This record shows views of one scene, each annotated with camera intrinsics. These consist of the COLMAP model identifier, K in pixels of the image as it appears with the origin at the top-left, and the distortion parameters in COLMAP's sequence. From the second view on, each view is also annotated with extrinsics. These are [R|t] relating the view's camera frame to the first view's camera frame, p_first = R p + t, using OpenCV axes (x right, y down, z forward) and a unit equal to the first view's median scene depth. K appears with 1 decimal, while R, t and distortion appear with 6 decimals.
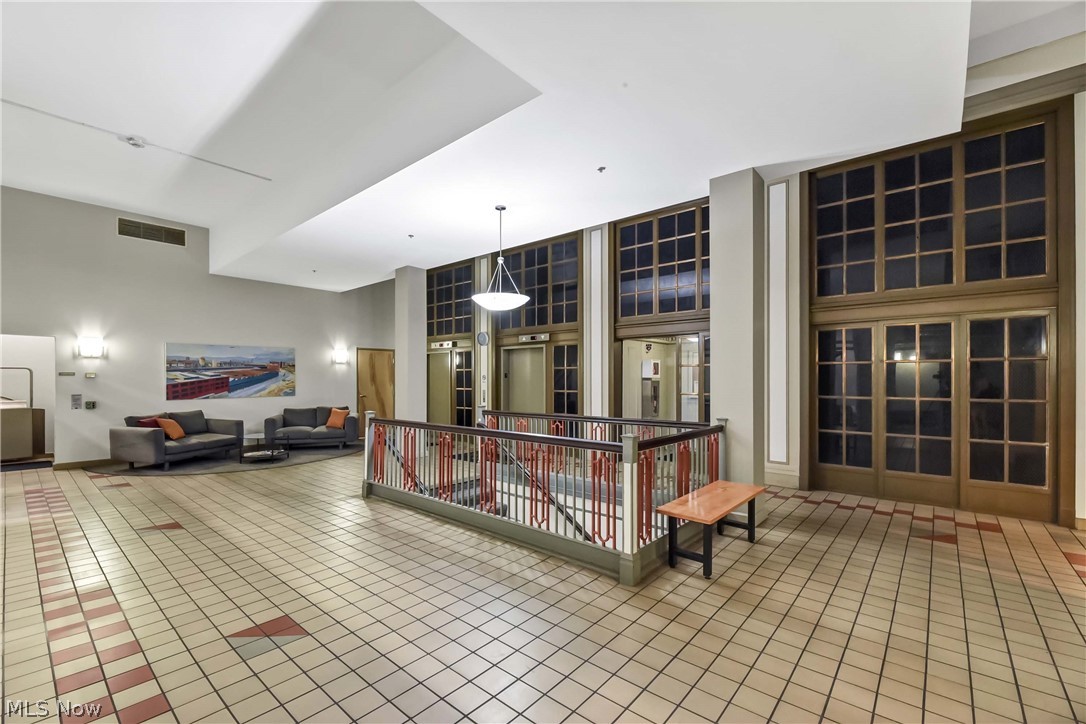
lens RADIAL K [[462.0, 0, 544.3], [0, 462.0, 381.9], [0, 0, 1]] dist [-0.003446, -0.000141]
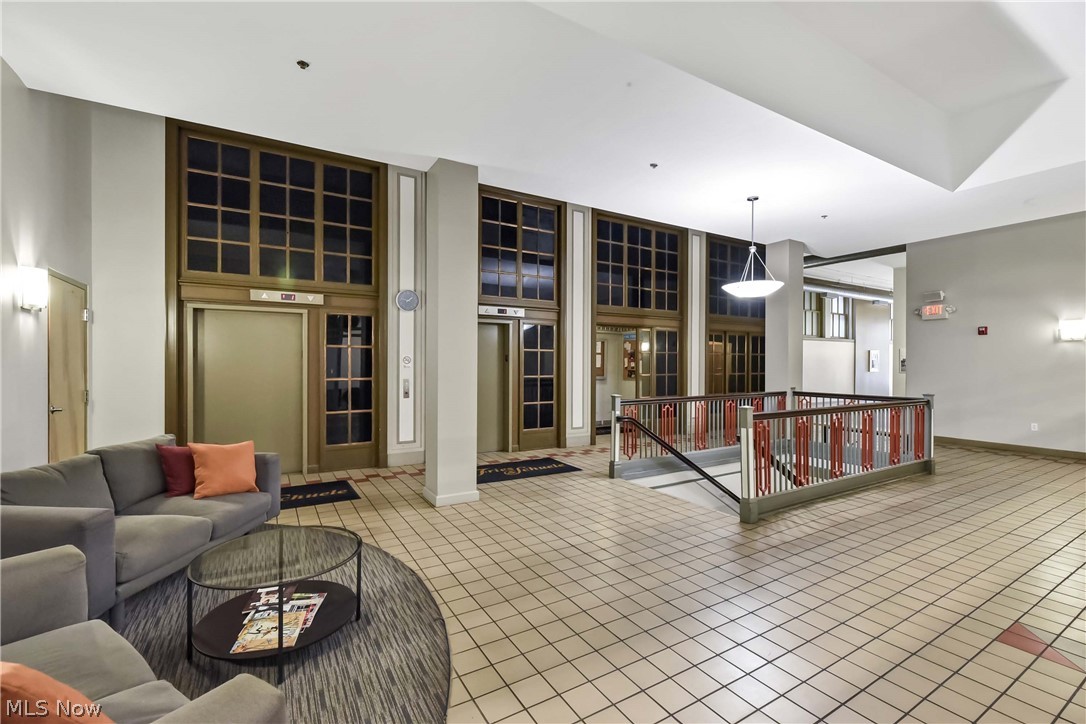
lens RADIAL K [[470.3, 0, 544.0], [0, 470.3, 357.6], [0, 0, 1]] dist [0.039227, -0.000305]
pose [[0.315525, 0.009432, 0.948870, -0.841384], [0.004592, 0.999924, -0.011466, -0.006384], [-0.948906, 0.007976, 0.315458, 0.745827]]
